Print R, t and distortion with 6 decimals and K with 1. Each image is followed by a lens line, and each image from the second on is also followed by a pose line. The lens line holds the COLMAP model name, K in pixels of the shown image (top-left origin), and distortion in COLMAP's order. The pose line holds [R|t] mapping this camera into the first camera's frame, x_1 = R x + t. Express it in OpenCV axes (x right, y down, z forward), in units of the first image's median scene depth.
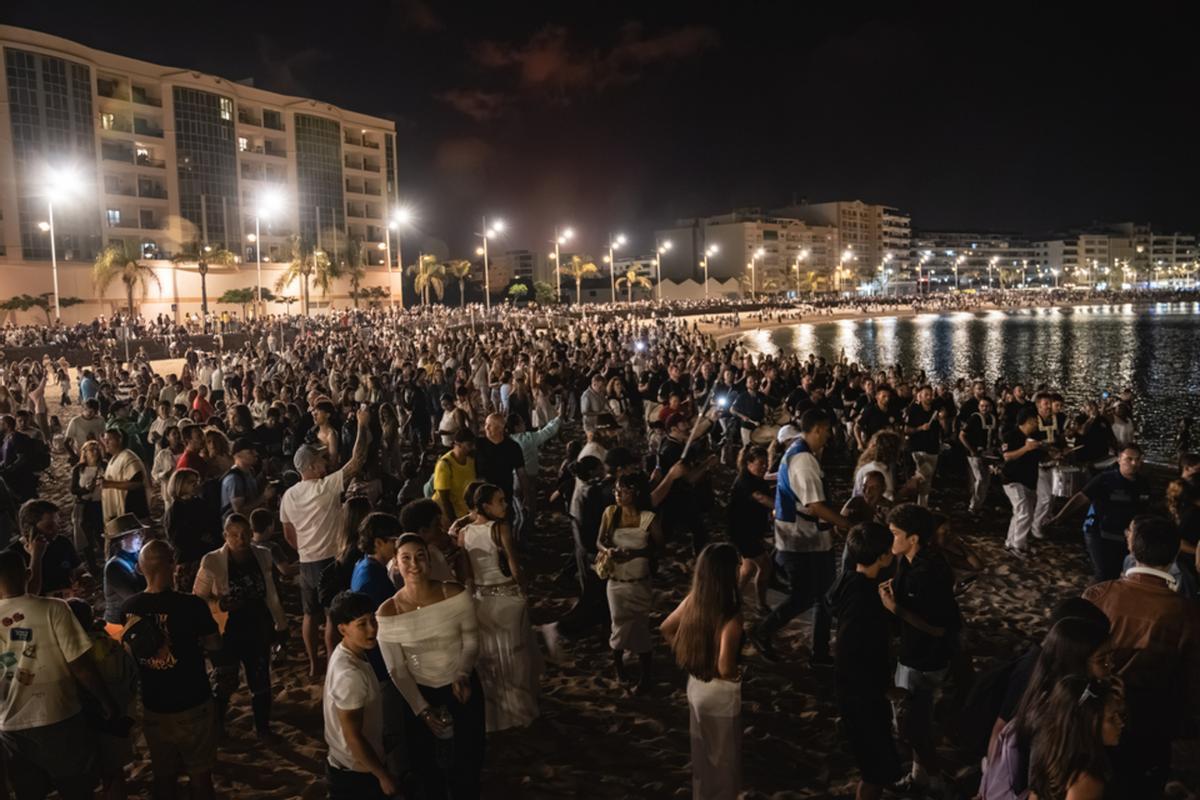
lens RADIAL K [[891.1, 0, 600.0], [0, 891.1, 400.0], [0, 0, 1]] dist [-0.136060, 0.102704]
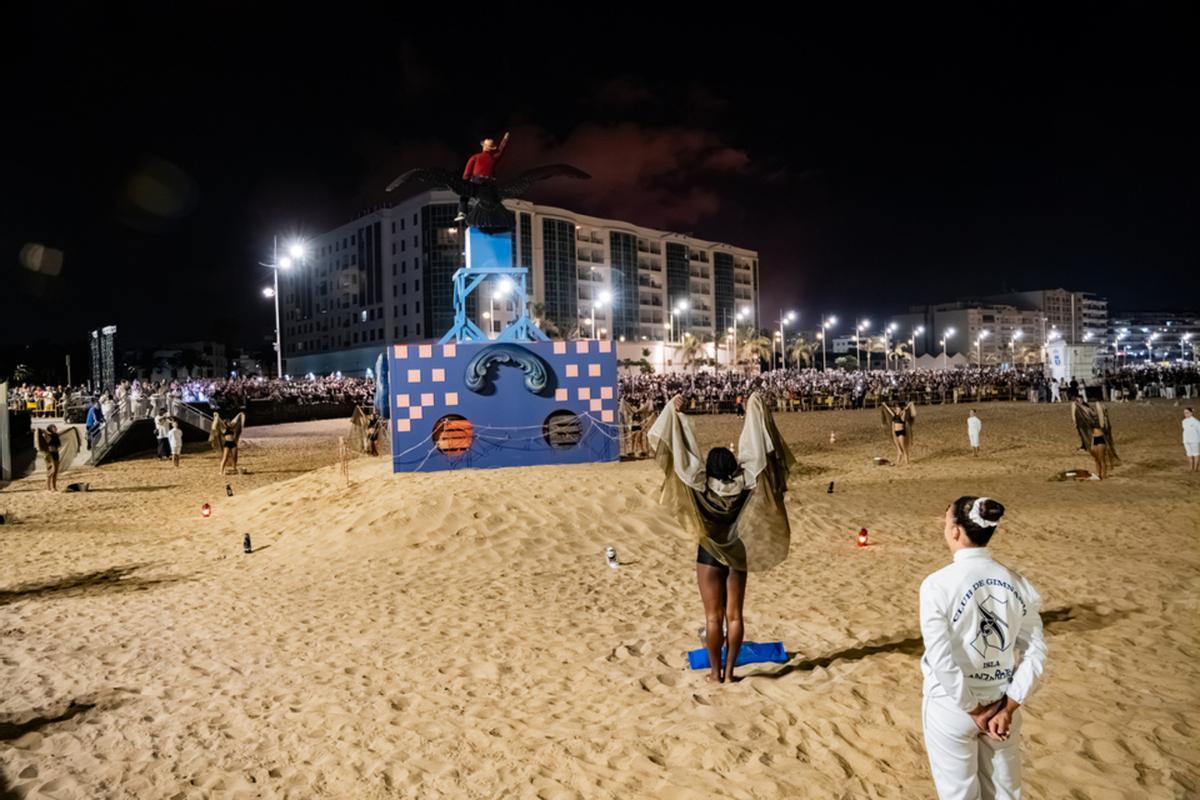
lens RADIAL K [[891.1, 0, 600.0], [0, 891.1, 400.0], [0, 0, 1]] dist [-0.136060, 0.102704]
pose [[0.981042, 0.009552, -0.193559, -0.090851], [-0.025569, 0.996433, -0.080421, 0.034822], [0.192101, 0.083845, 0.977787, -0.255218]]
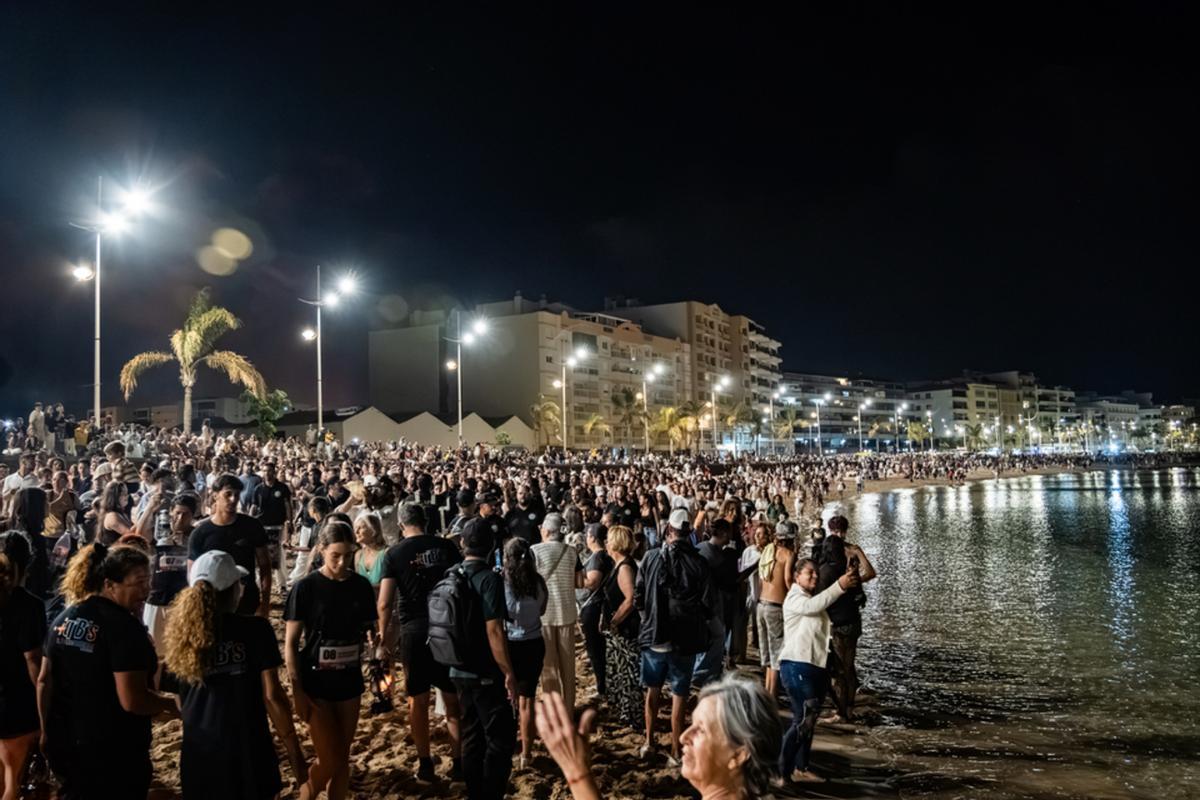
lens RADIAL K [[891.1, 0, 600.0], [0, 891.1, 400.0], [0, 0, 1]] dist [-0.136060, 0.102704]
pose [[0.966205, 0.033366, 0.255608, 0.054582], [0.017180, 0.981048, -0.193001, -0.039908], [-0.257203, 0.190870, 0.947320, 0.415722]]
